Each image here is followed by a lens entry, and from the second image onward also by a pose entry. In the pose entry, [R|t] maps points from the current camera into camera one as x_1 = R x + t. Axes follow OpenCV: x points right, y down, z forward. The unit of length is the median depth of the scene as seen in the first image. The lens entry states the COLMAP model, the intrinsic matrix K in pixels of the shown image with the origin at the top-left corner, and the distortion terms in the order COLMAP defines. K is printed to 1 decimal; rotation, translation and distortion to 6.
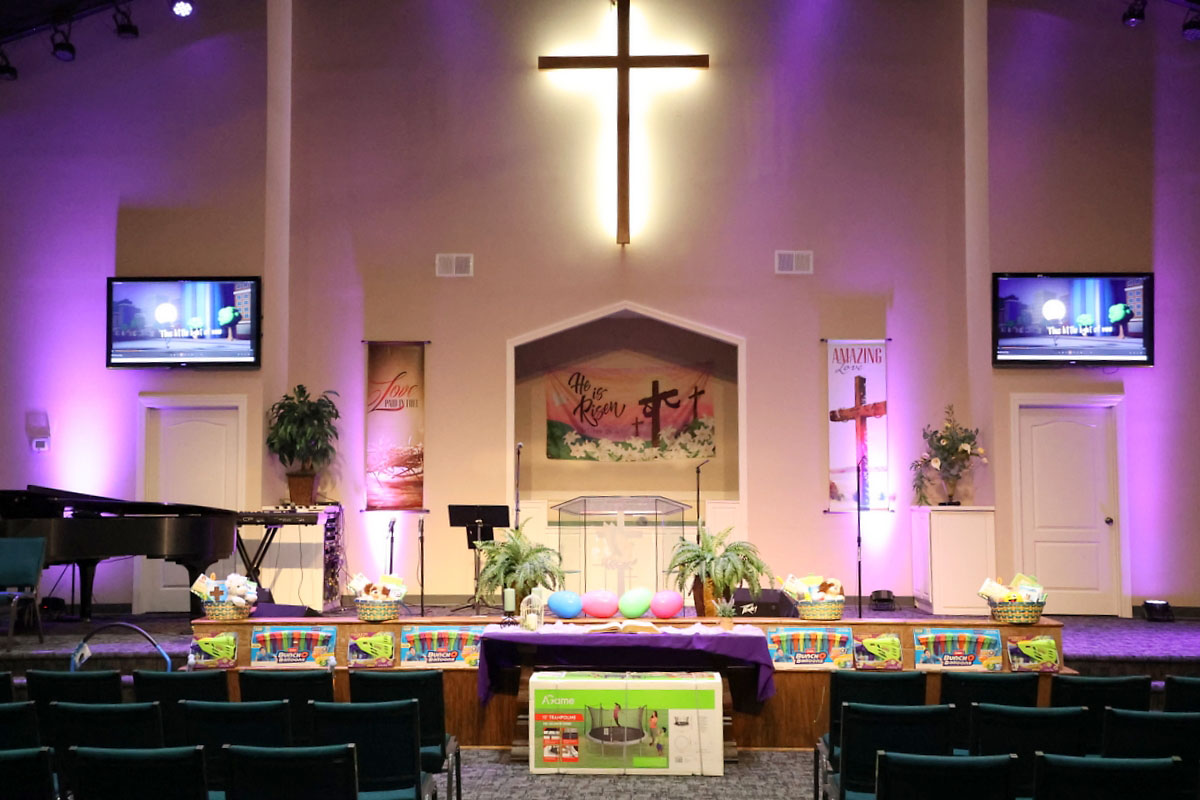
lens RADIAL K [[1395.9, 0, 600.0], [0, 1395.9, 400.0], [0, 0, 1]] dist [0.128628, 0.008697]
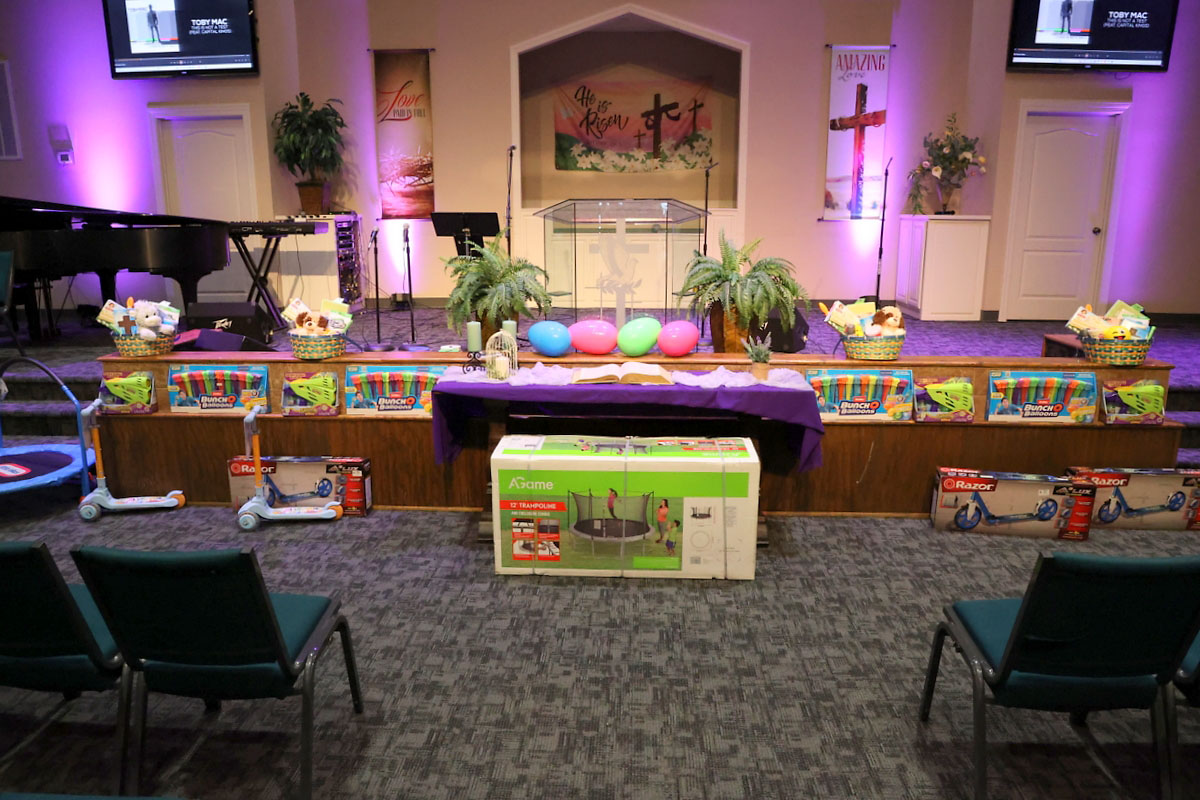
lens RADIAL K [[814.3, 0, 600.0], [0, 814.3, 400.0], [0, 0, 1]] dist [-0.085223, 0.036117]
pose [[0.999857, 0.002721, -0.016698, 0.011048], [0.002313, 0.955732, 0.294228, 0.043063], [0.016760, -0.294225, 0.955589, 0.536107]]
